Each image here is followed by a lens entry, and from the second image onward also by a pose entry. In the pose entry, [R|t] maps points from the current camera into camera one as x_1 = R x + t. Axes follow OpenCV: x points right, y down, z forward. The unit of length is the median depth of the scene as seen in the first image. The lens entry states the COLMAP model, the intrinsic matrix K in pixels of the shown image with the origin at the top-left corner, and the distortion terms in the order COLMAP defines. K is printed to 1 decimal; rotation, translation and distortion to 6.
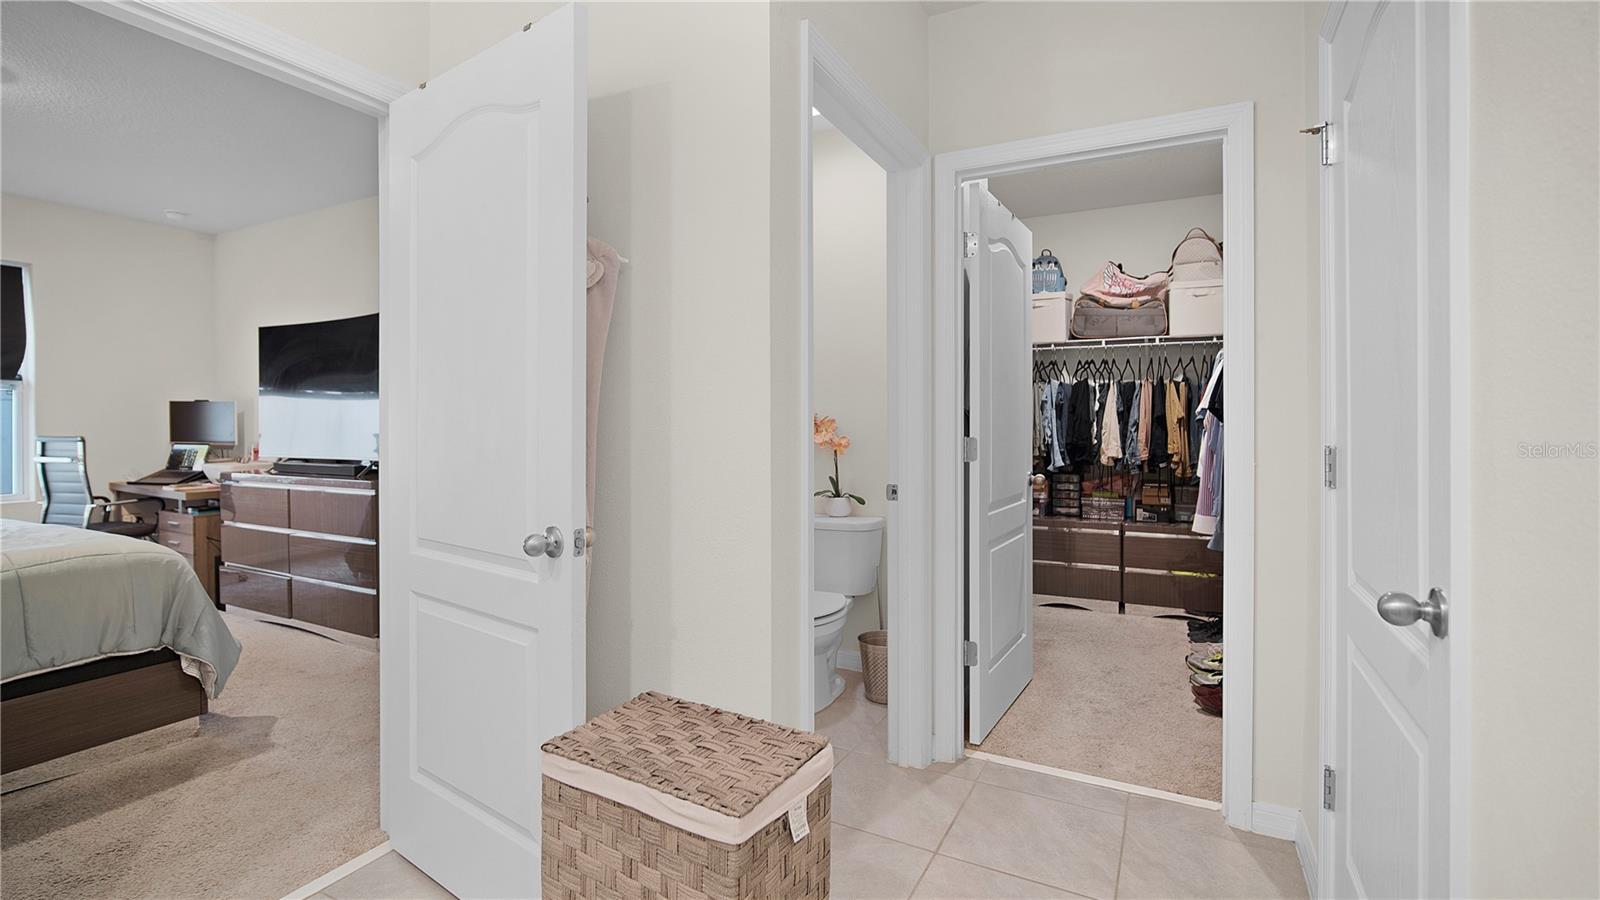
lens RADIAL K [[714.1, 0, 794.2], [0, 714.1, 443.9], [0, 0, 1]] dist [-0.001873, 0.000151]
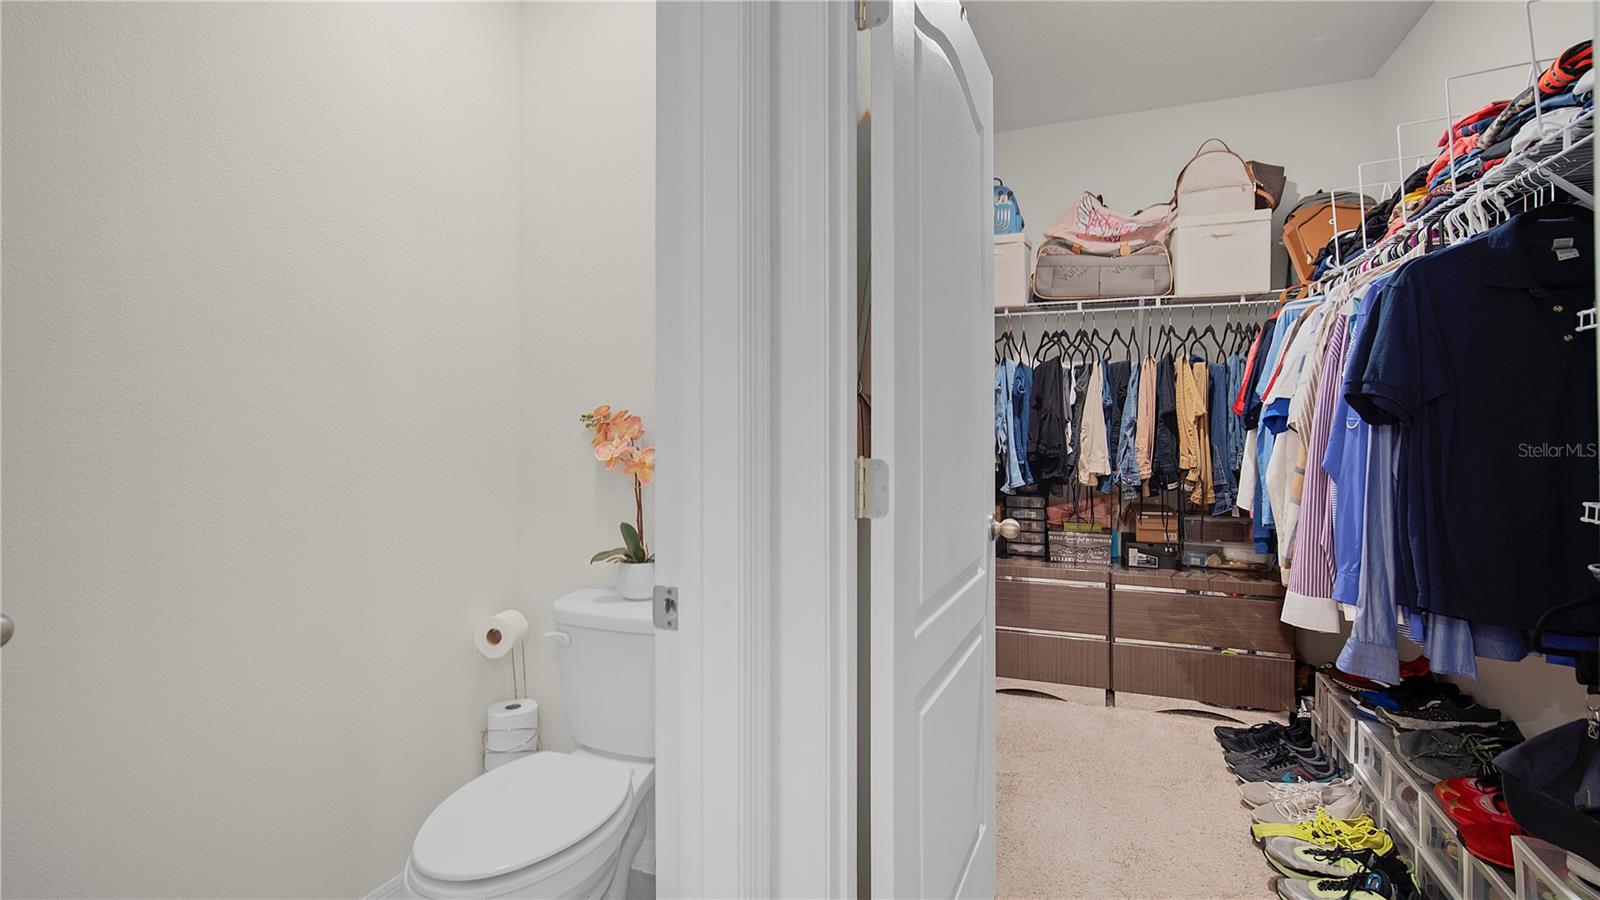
lens RADIAL K [[714.5, 0, 785.8], [0, 714.5, 444.3], [0, 0, 1]] dist [0.001769, 0.000249]
pose [[0.996348, -0.002110, 0.085359, 0.094856], [0.001881, 0.999994, 0.002768, -0.011252], [-0.085365, -0.002597, 0.996346, 0.347659]]
